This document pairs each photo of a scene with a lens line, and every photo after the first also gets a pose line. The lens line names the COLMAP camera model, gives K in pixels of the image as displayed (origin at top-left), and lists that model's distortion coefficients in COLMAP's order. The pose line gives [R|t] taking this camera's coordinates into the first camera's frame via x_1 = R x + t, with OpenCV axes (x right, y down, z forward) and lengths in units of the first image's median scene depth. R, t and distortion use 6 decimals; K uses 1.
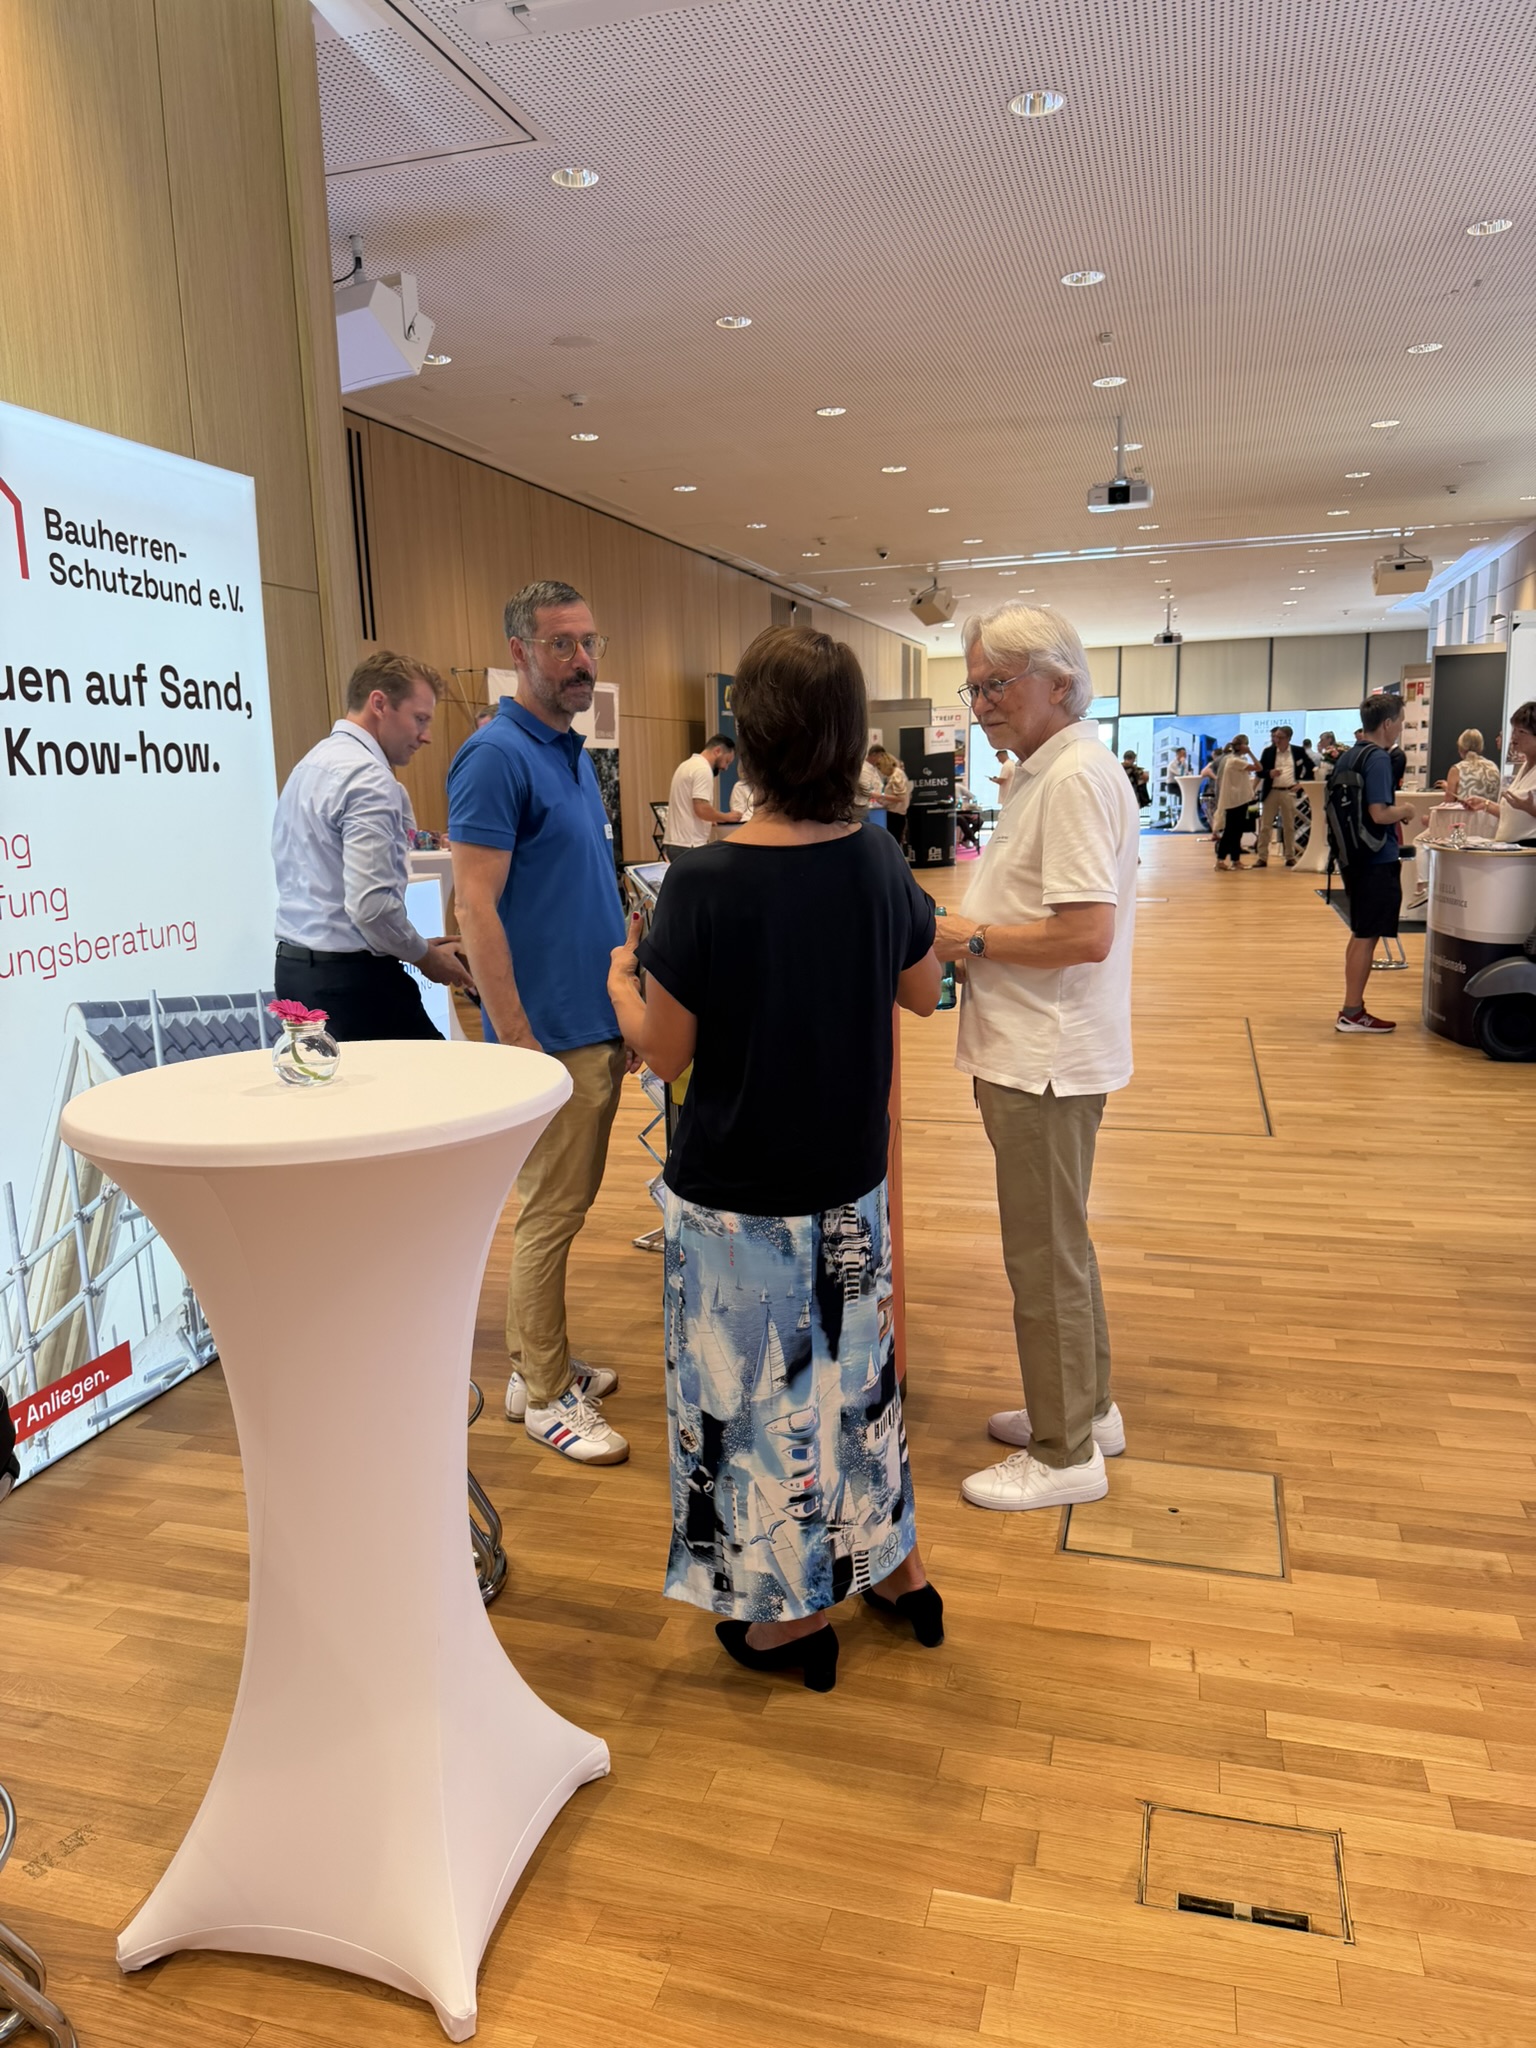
lens RADIAL K [[1426.9, 0, 754.5], [0, 1426.9, 1021.9], [0, 0, 1]] dist [0.127531, -0.245282]
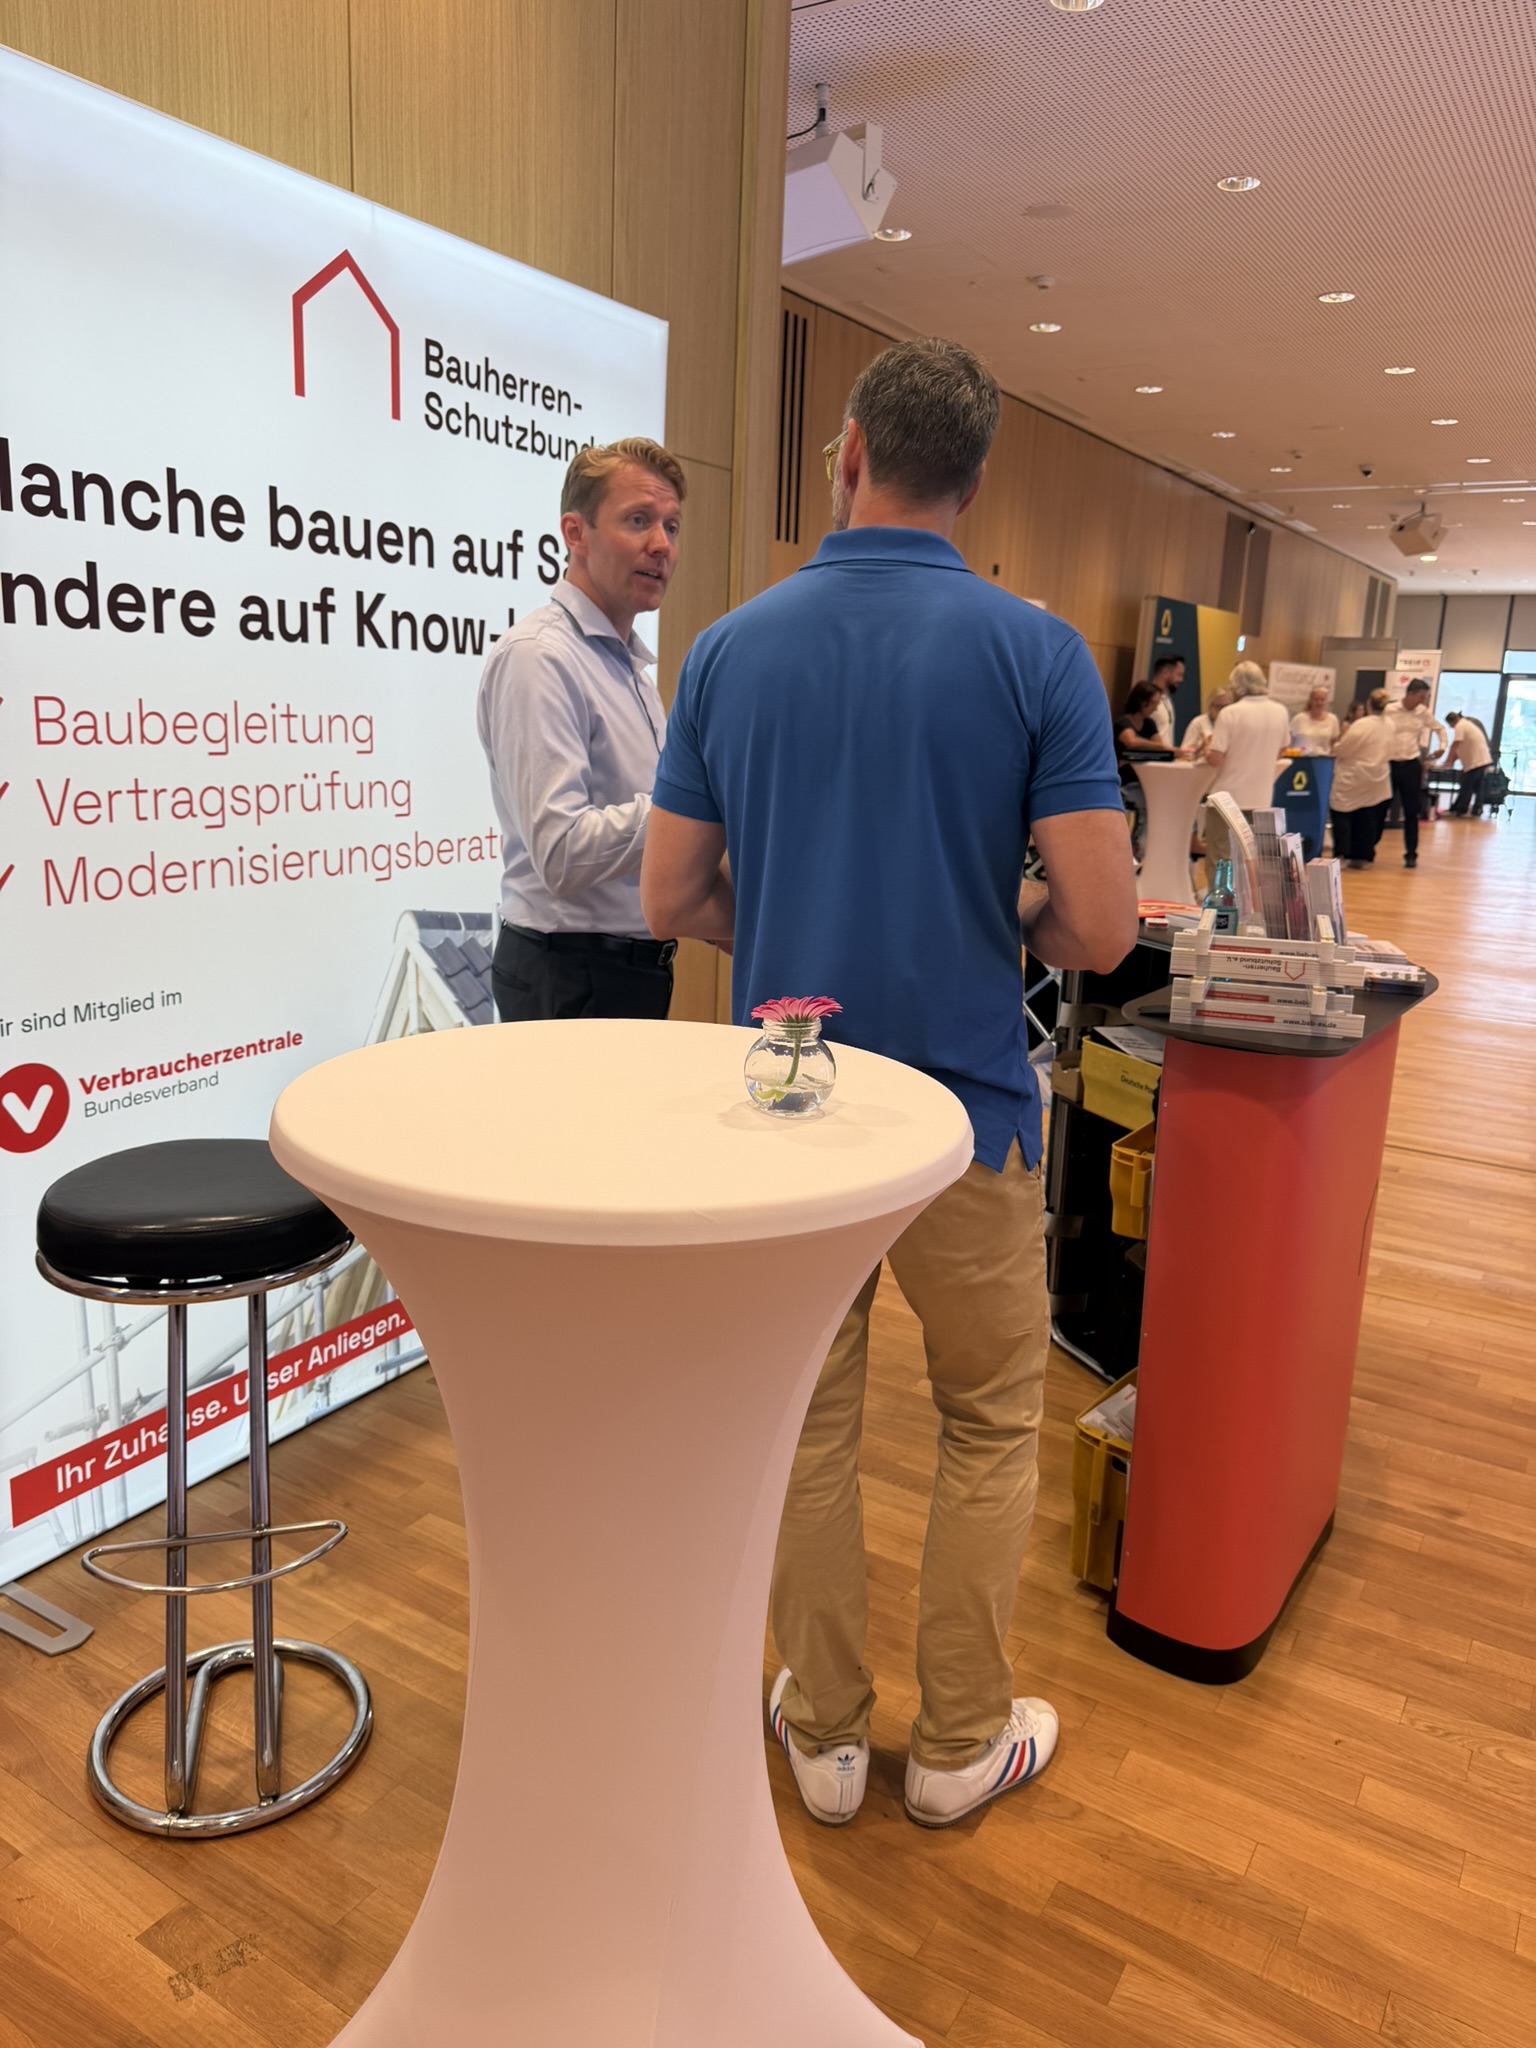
lens RADIAL K [[1426.9, 0, 754.5], [0, 1426.9, 1021.9], [0, 0, 1]] dist [0.127531, -0.245282]
pose [[0.959684, 0.124057, -0.252223, -0.028980], [-0.111455, 0.991725, 0.063708, -0.024180], [0.258040, -0.033028, 0.965570, 0.187480]]
